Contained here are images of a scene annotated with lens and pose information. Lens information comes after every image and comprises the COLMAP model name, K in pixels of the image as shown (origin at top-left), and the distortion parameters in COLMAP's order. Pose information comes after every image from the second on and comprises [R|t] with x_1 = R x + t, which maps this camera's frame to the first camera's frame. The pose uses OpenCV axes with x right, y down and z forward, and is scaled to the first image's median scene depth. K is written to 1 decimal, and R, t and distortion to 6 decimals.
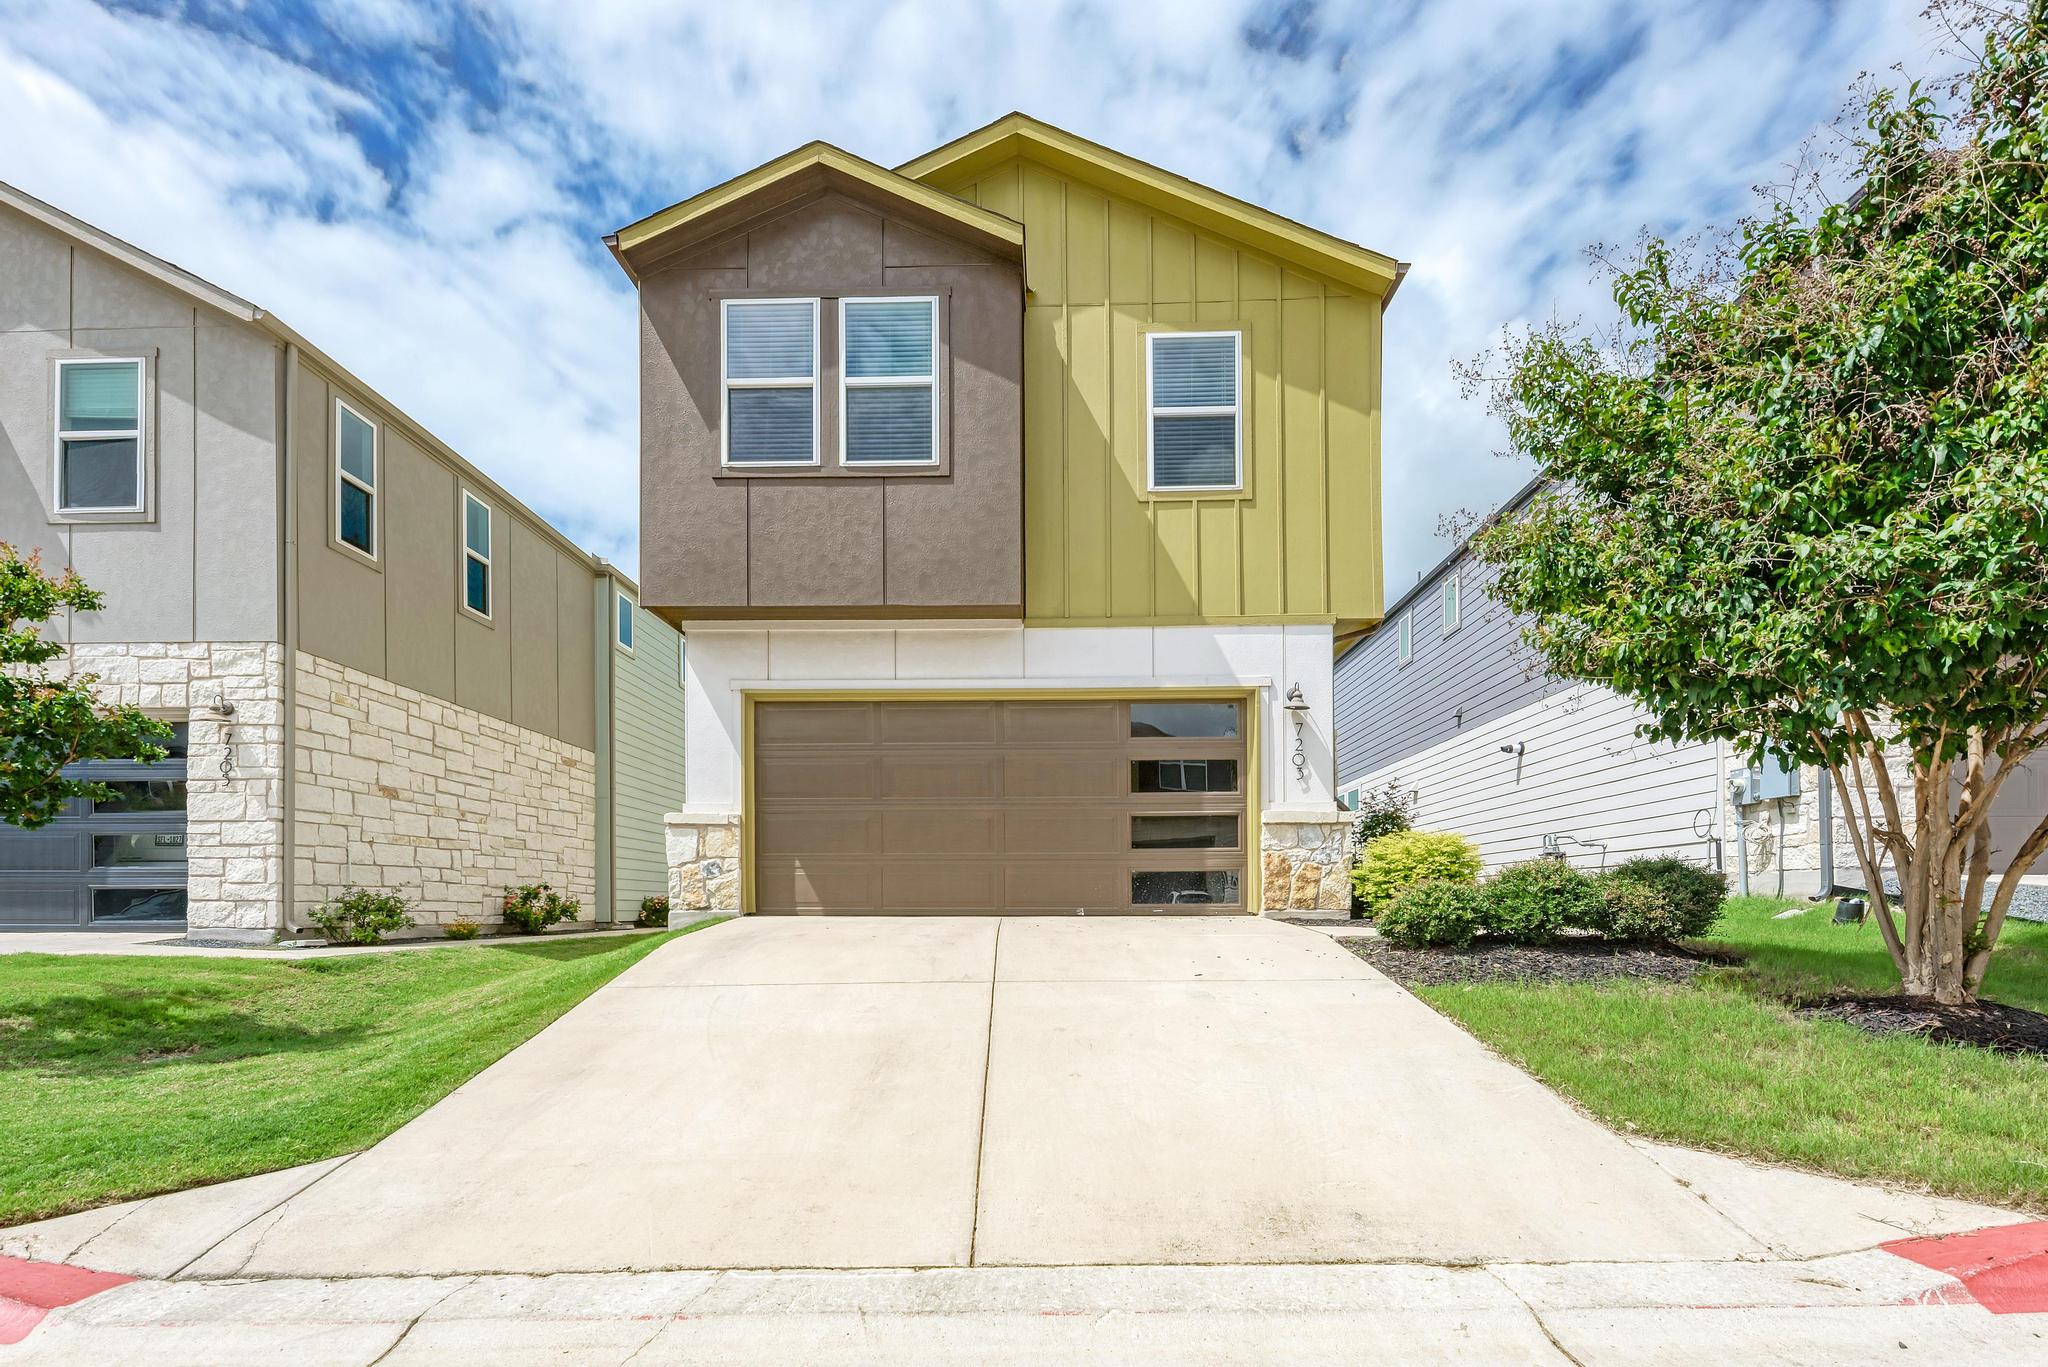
lens RADIAL K [[751.1, 0, 1024.0], [0, 751.1, 670.3], [0, 0, 1]] dist [-0.000288, 0.000052]
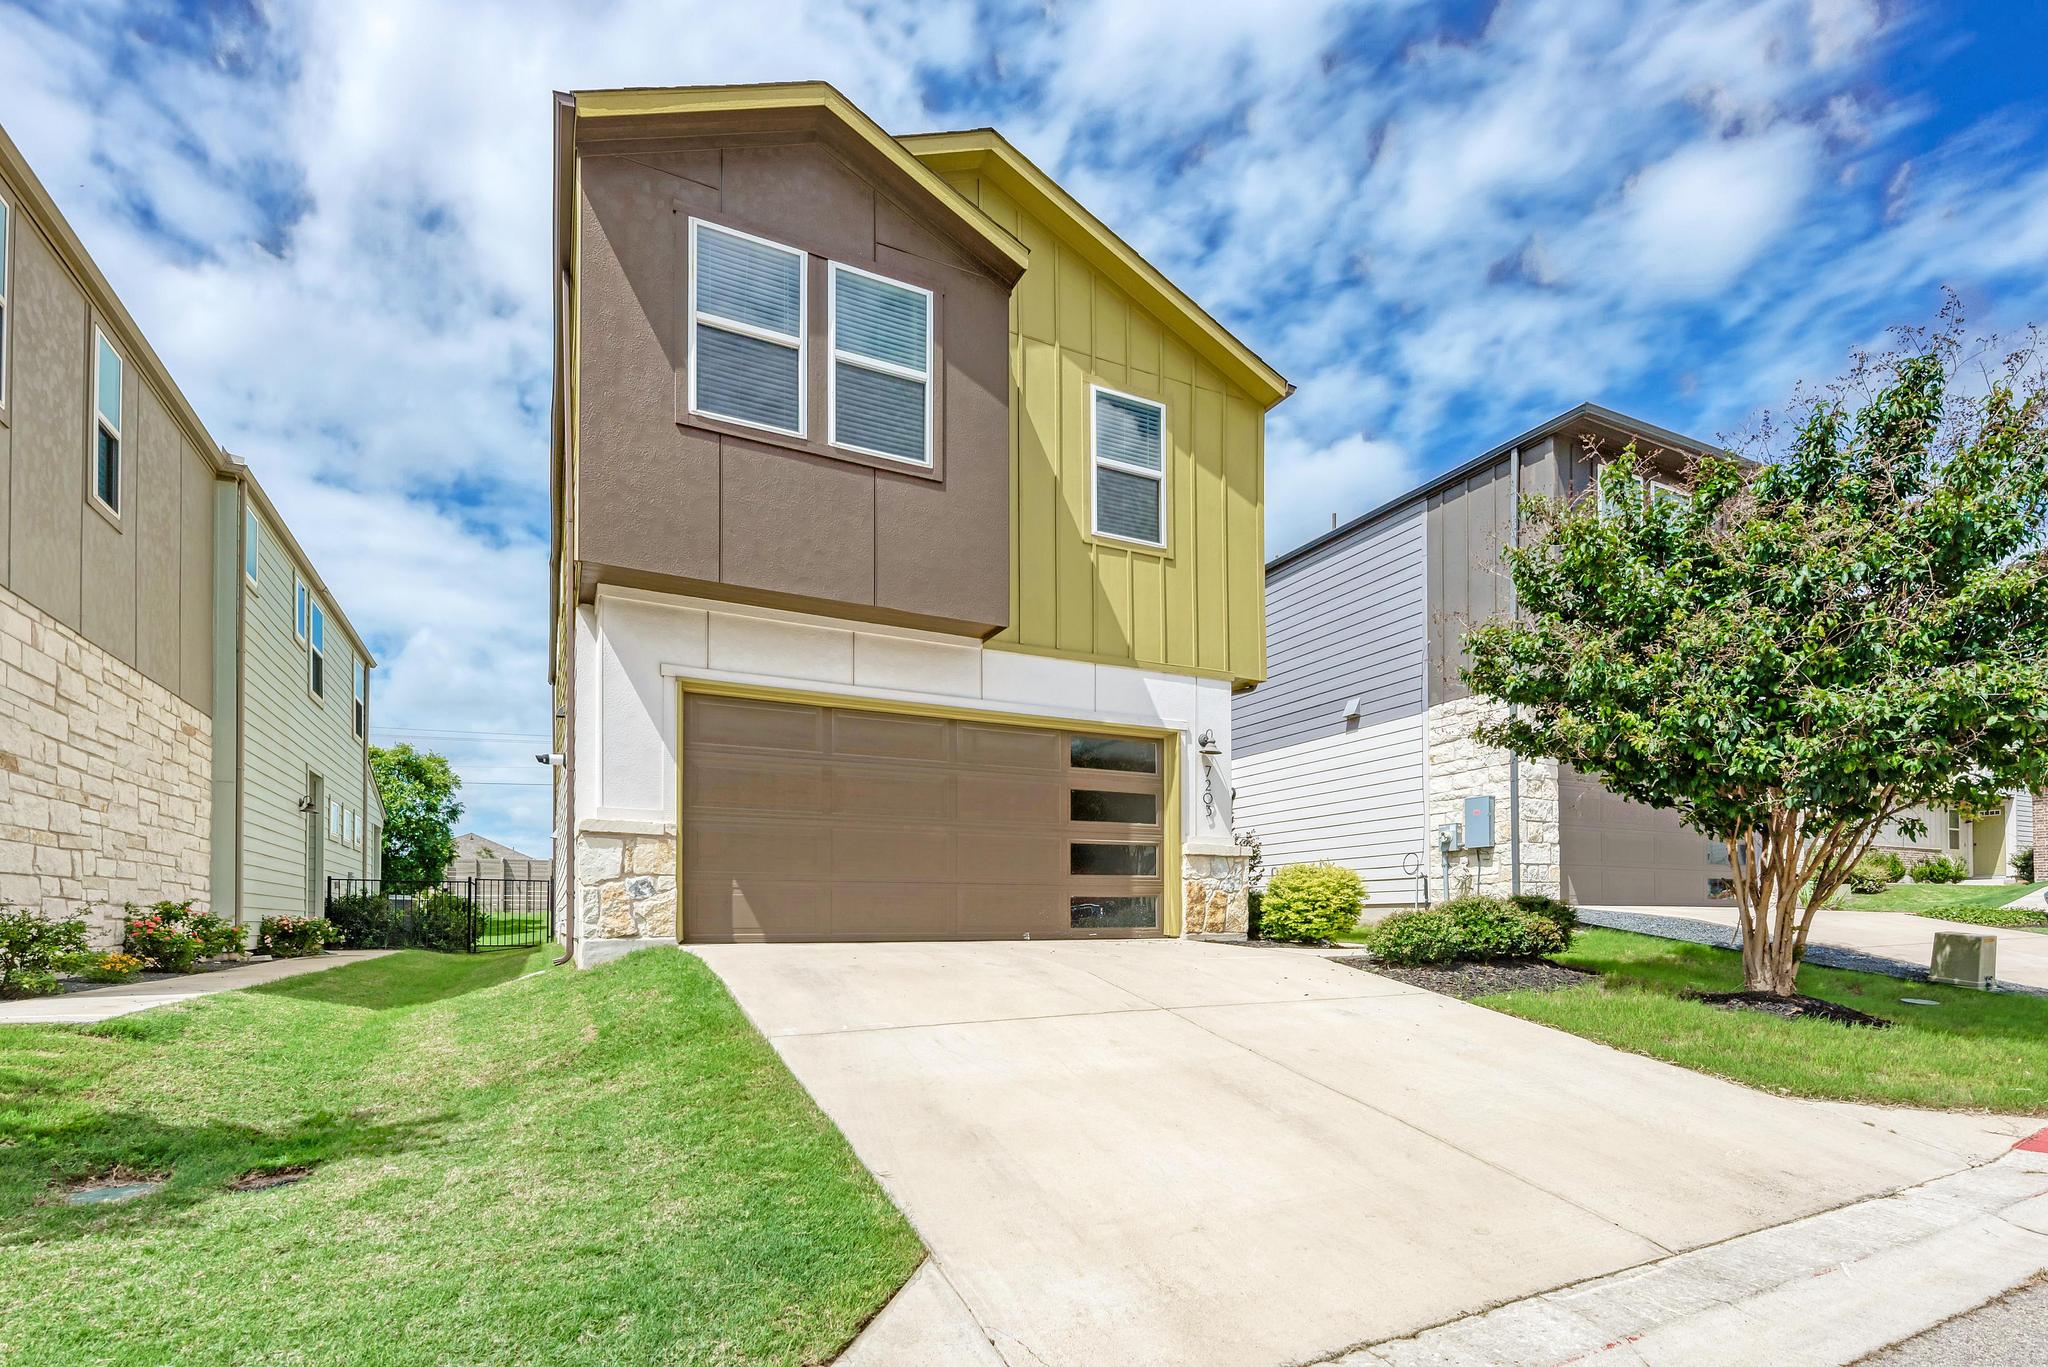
lens RADIAL K [[750.4, 0, 1024.0], [0, 750.4, 683.5], [0, 0, 1]] dist [-0.000292, 0.000040]
pose [[0.918811, 0.118890, 0.376367, -0.322142], [-0.116223, 0.992774, -0.029876, 0.013076], [-0.377199, -0.016292, 0.925989, 0.065143]]
